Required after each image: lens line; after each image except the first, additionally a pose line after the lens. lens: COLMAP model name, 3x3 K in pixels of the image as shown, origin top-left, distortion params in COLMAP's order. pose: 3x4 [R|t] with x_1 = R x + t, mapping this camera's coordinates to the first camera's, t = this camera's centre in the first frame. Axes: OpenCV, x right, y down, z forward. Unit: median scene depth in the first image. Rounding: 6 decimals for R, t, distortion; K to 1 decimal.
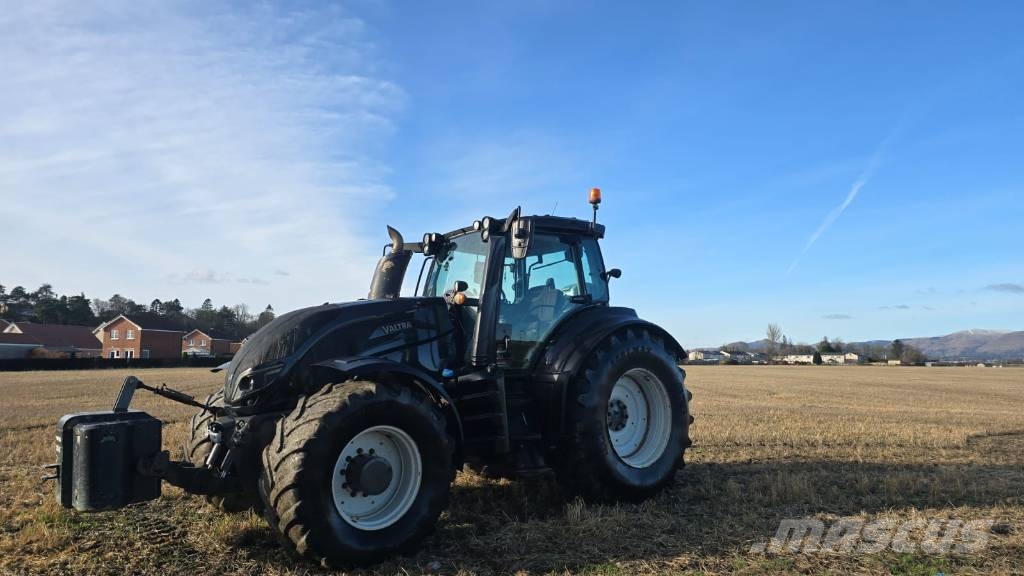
lens RADIAL K [[680.1, 0, 515.9], [0, 680.1, 291.5], [0, 0, 1]] dist [0.078654, -0.073561]
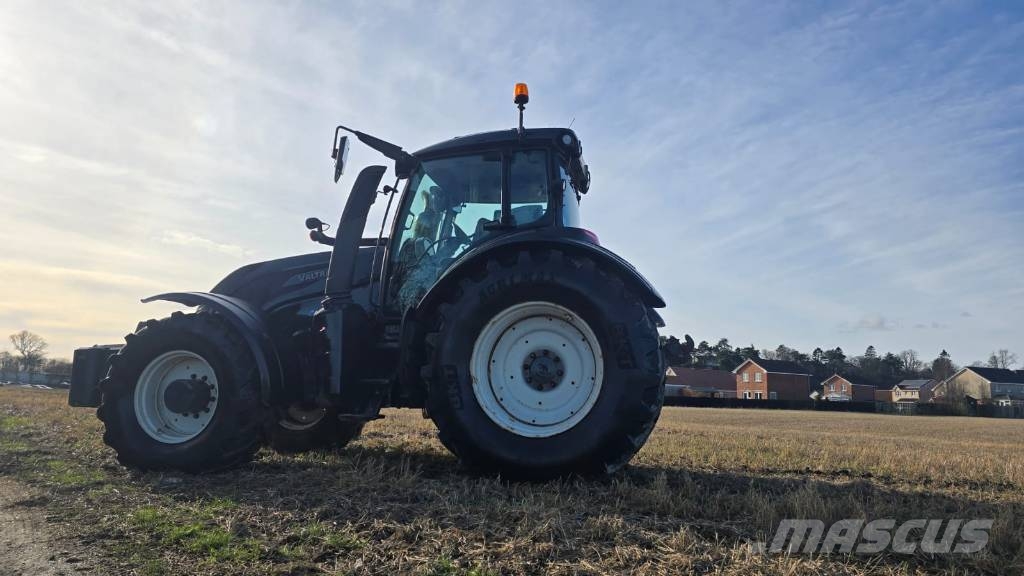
lens RADIAL K [[673.5, 0, 534.2], [0, 673.5, 243.9], [0, 0, 1]] dist [0.029218, -0.004755]
pose [[0.614638, -0.164718, -0.771420, 0.693998], [0.051019, 0.984208, -0.169504, 0.164423], [0.787158, 0.064826, 0.613335, 0.521556]]
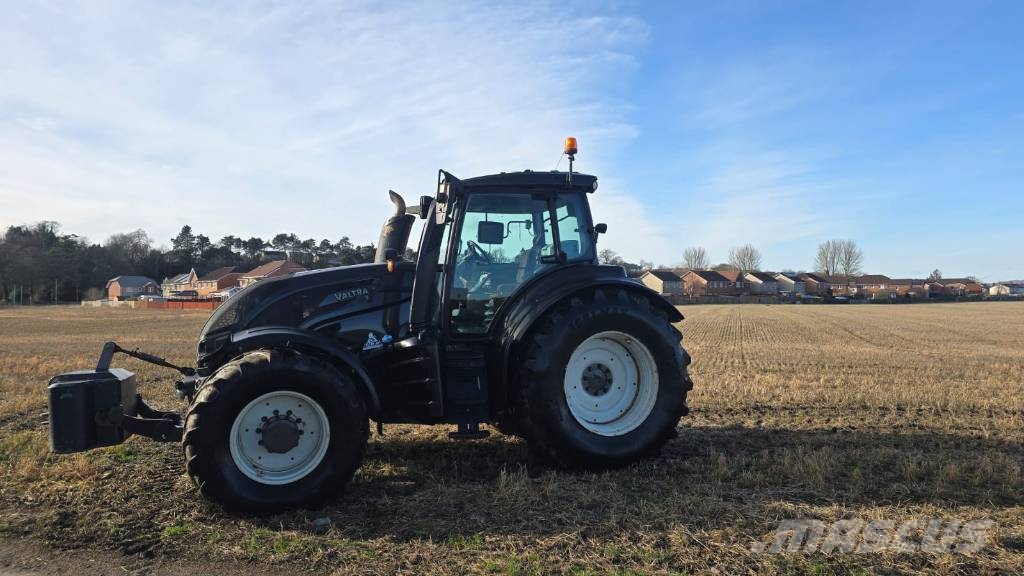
lens RADIAL K [[680.1, 0, 531.2], [0, 680.1, 268.9], [0, 0, 1]] dist [0.078654, -0.073561]
pose [[0.941361, -0.024232, -0.336530, 0.368150], [0.043522, 0.997806, 0.049896, -0.021315], [0.334583, -0.061616, 0.940350, 0.087627]]
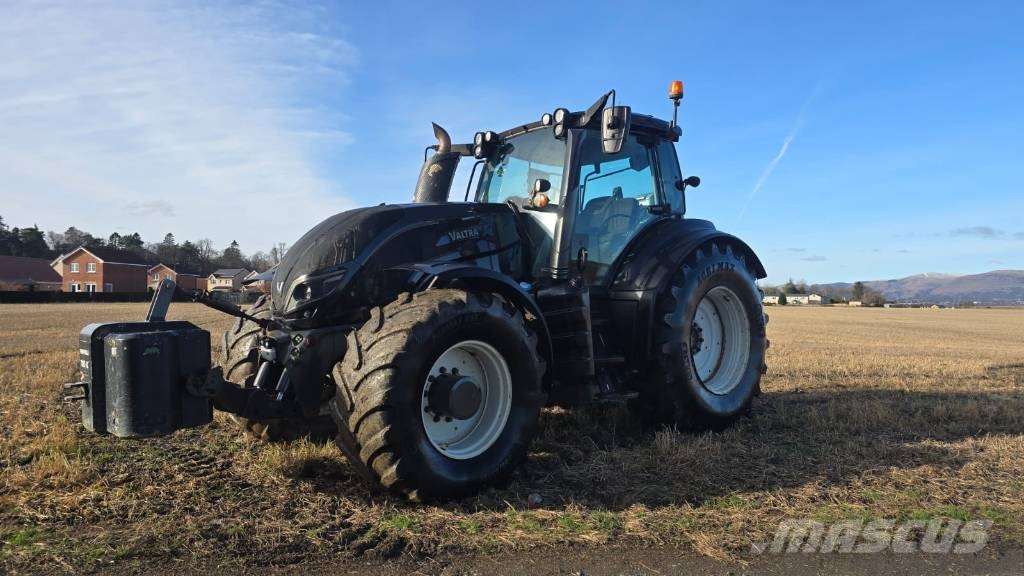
lens RADIAL K [[680.1, 0, 523.0], [0, 680.1, 297.0], [0, 0, 1]] dist [0.078654, -0.073561]
pose [[0.998506, 0.007502, 0.054129, -0.121720], [-0.012612, 0.995428, 0.094683, 0.041397], [-0.053171, -0.095224, 0.994035, 0.108450]]
